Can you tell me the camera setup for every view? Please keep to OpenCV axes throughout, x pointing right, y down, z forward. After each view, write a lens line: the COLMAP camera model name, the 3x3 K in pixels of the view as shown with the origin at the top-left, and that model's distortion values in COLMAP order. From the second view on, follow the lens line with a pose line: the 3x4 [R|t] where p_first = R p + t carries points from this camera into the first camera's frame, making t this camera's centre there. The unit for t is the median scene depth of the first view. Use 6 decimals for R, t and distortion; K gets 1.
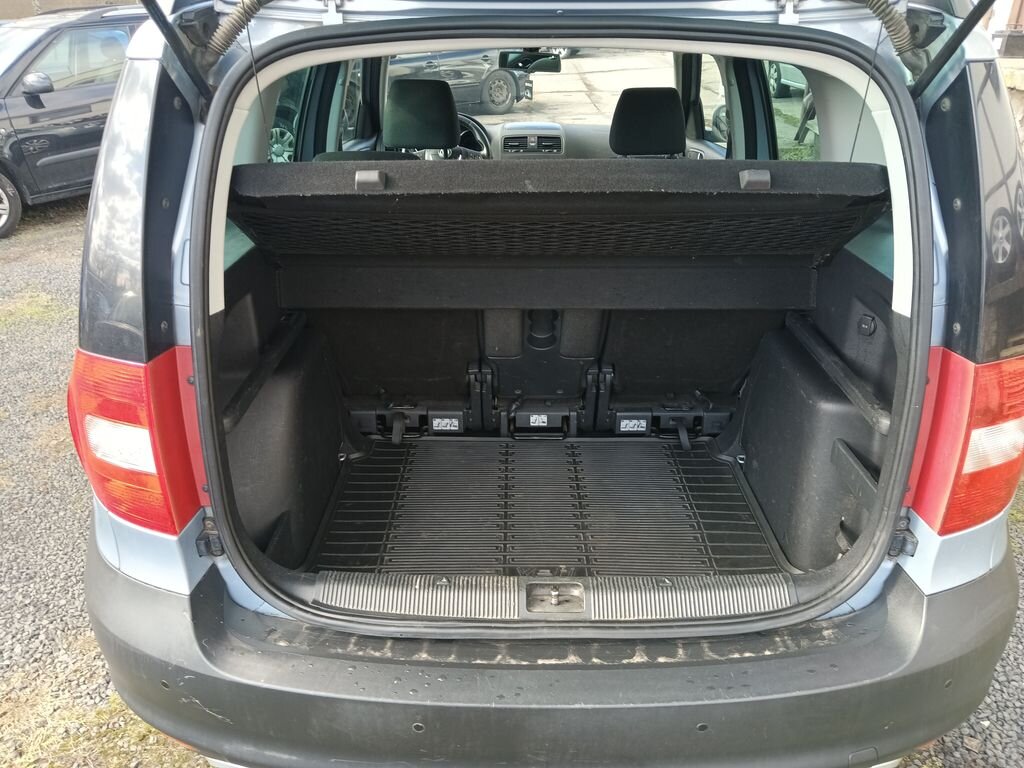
lens RADIAL K [[795.4, 0, 512.0], [0, 795.4, 384.0], [0, 0, 1]] dist [-0.005720, -0.008170]
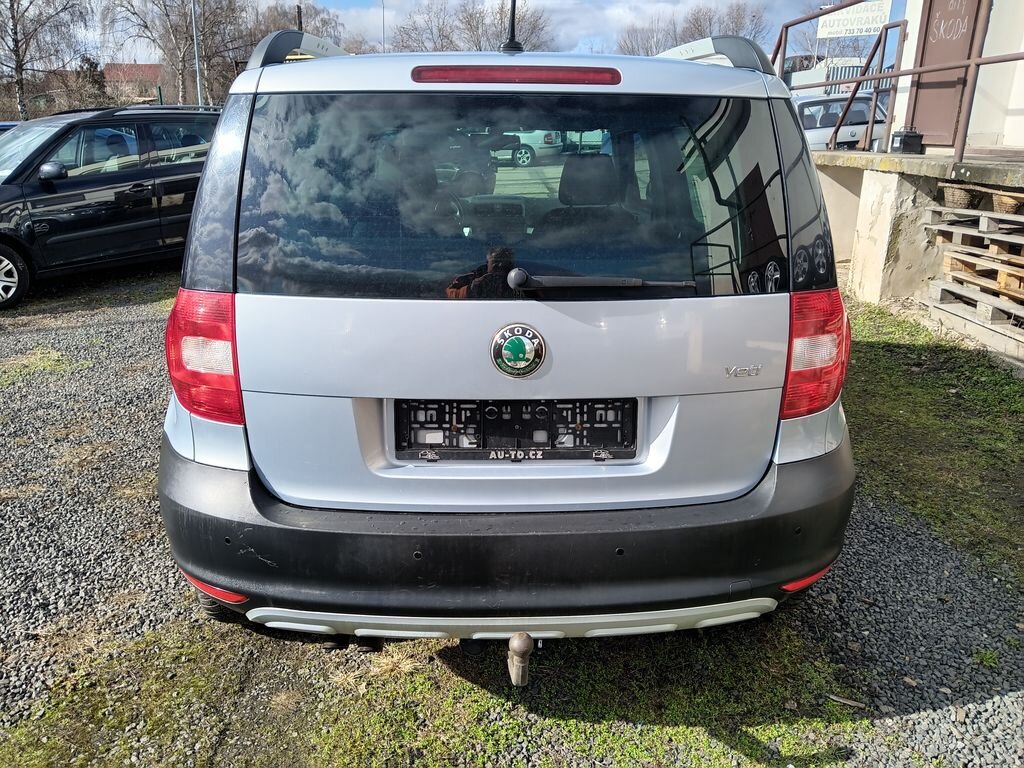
lens RADIAL K [[795.4, 0, 512.0], [0, 795.4, 384.0], [0, 0, 1]] dist [-0.005720, -0.008170]
pose [[0.999185, -0.005281, 0.040007, -0.003702], [0.010382, 0.991666, -0.128415, 0.182872], [-0.038995, 0.128726, 0.990913, -0.246045]]
